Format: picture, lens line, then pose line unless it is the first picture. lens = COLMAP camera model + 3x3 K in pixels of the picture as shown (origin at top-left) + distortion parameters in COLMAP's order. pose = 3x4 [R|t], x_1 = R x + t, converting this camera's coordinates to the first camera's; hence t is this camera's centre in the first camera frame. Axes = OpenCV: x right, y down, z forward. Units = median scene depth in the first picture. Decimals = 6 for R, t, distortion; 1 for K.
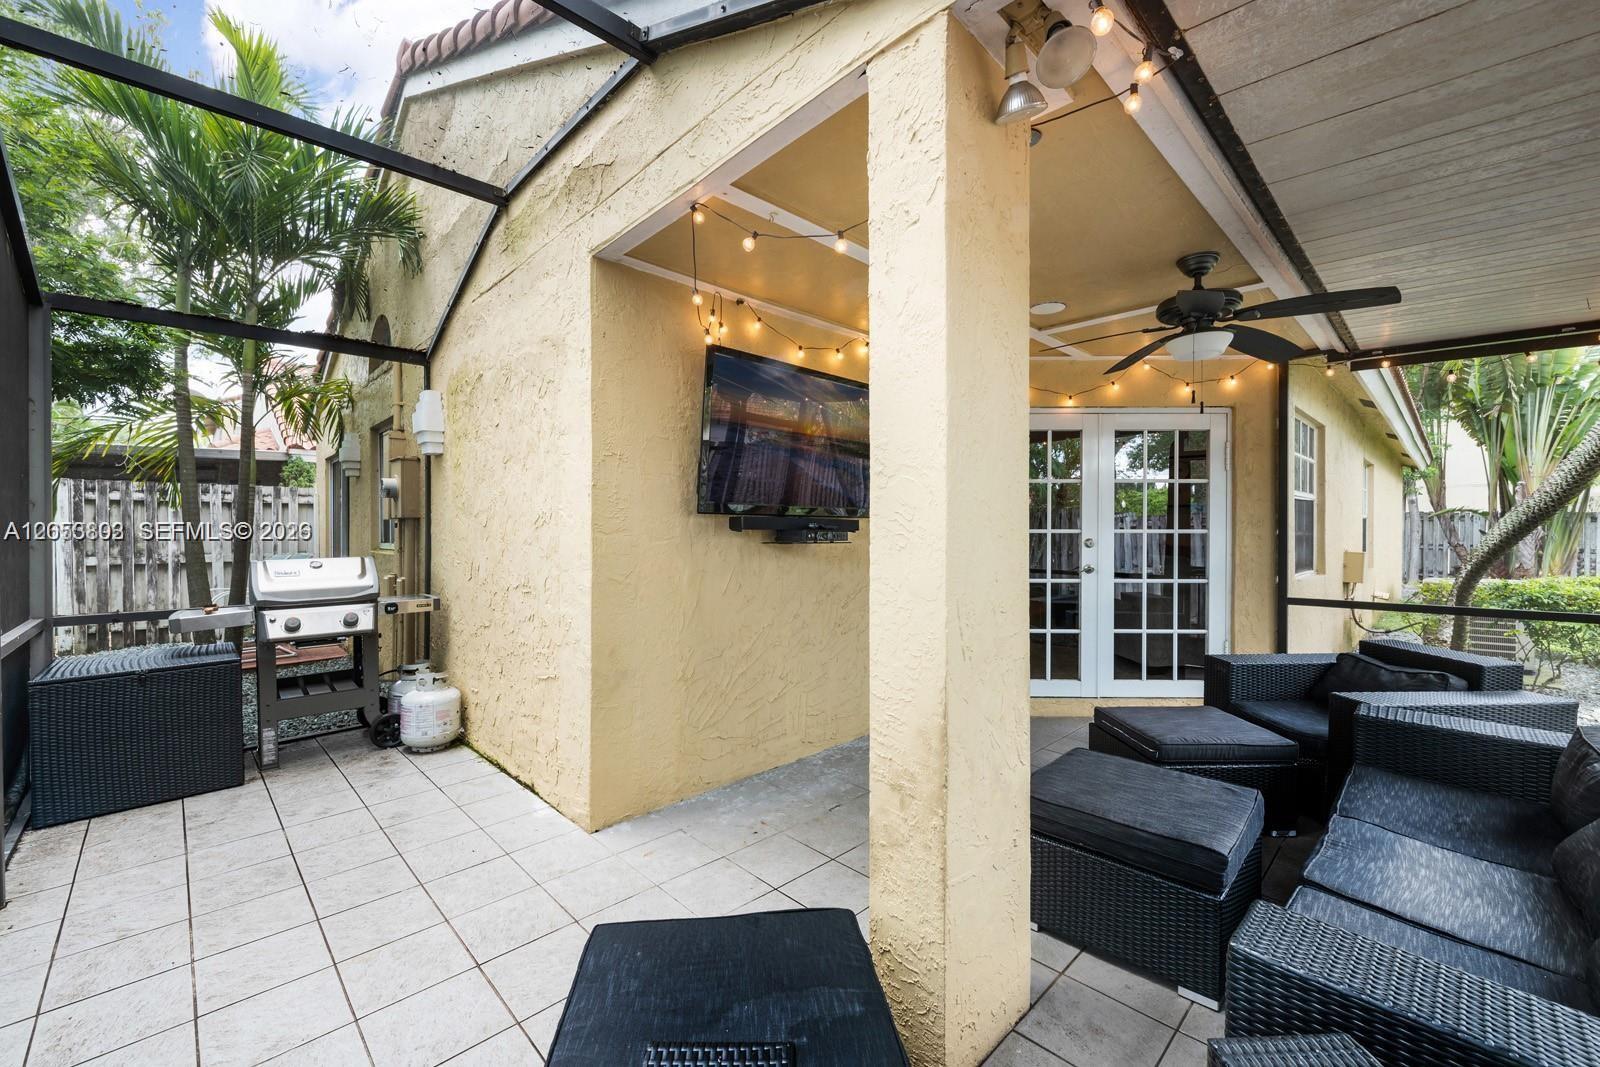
lens RADIAL K [[668.2, 0, 789.6], [0, 668.2, 545.0], [0, 0, 1]] dist [0.016006, -0.001019]
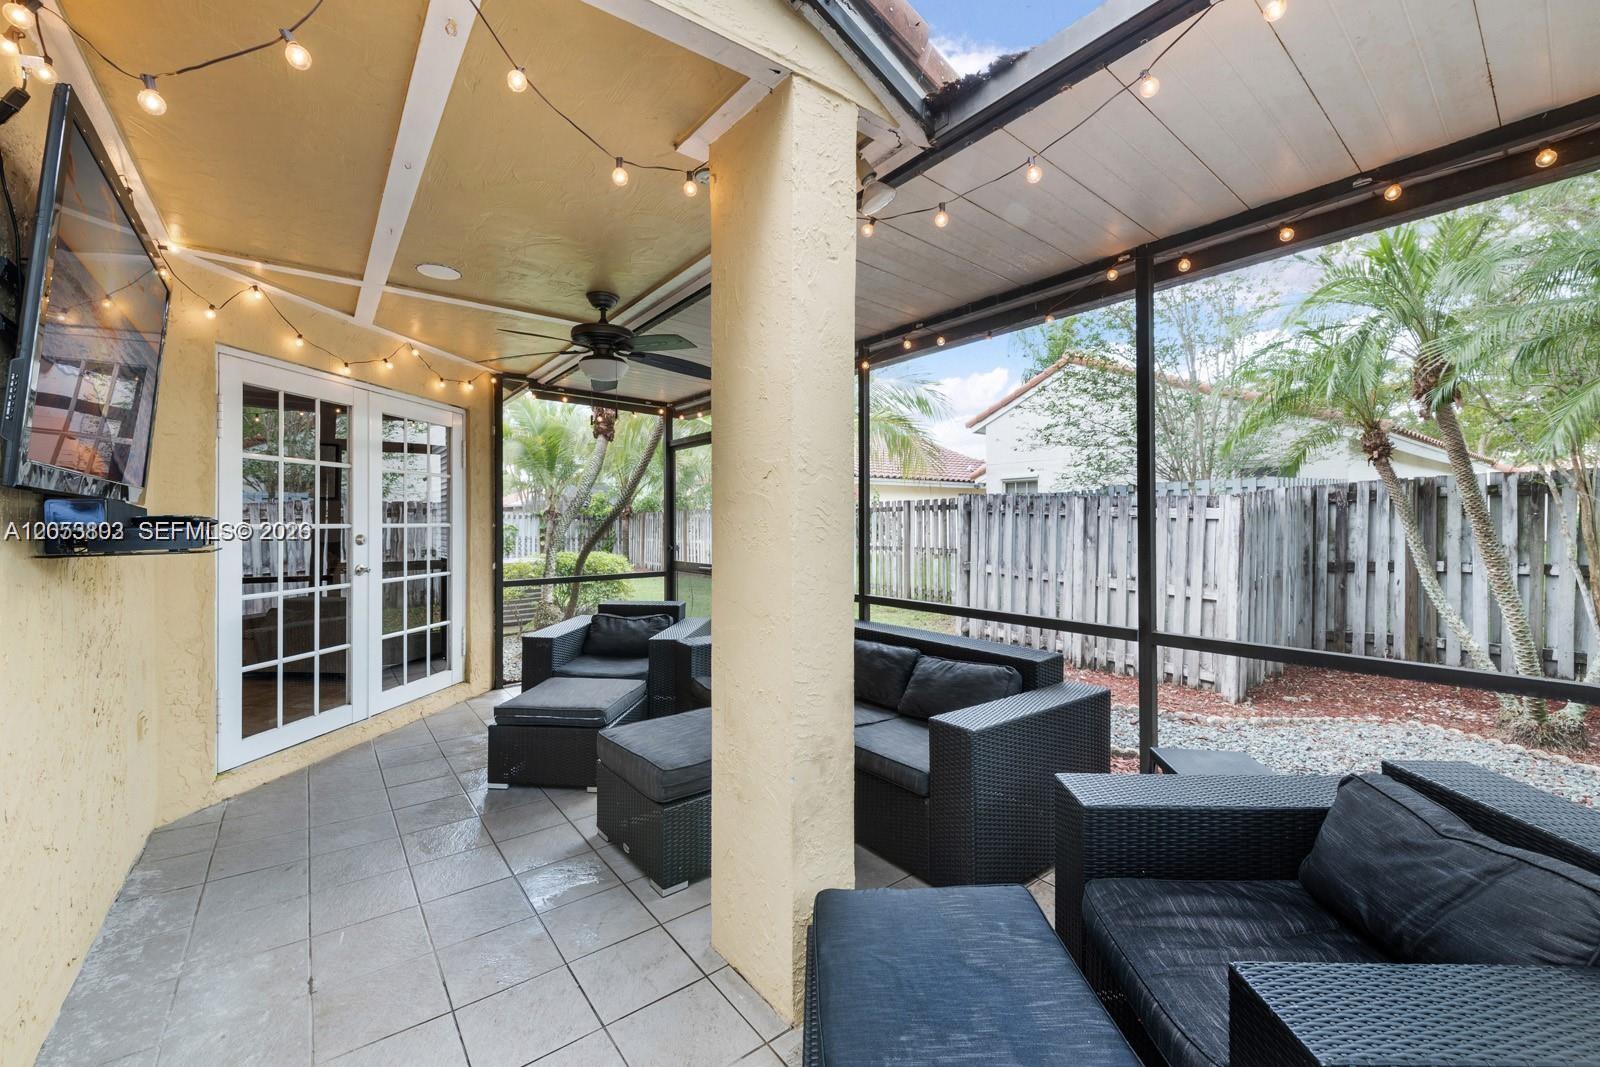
lens RADIAL K [[668.2, 0, 816.9], [0, 668.2, 532.0], [0, 0, 1]] dist [0.016006, -0.001019]
pose [[0.082342, -0.017347, 0.996453, -0.410397], [0.027794, 0.999500, 0.015103, -0.011025], [-0.996216, 0.026452, 0.082783, 0.397652]]
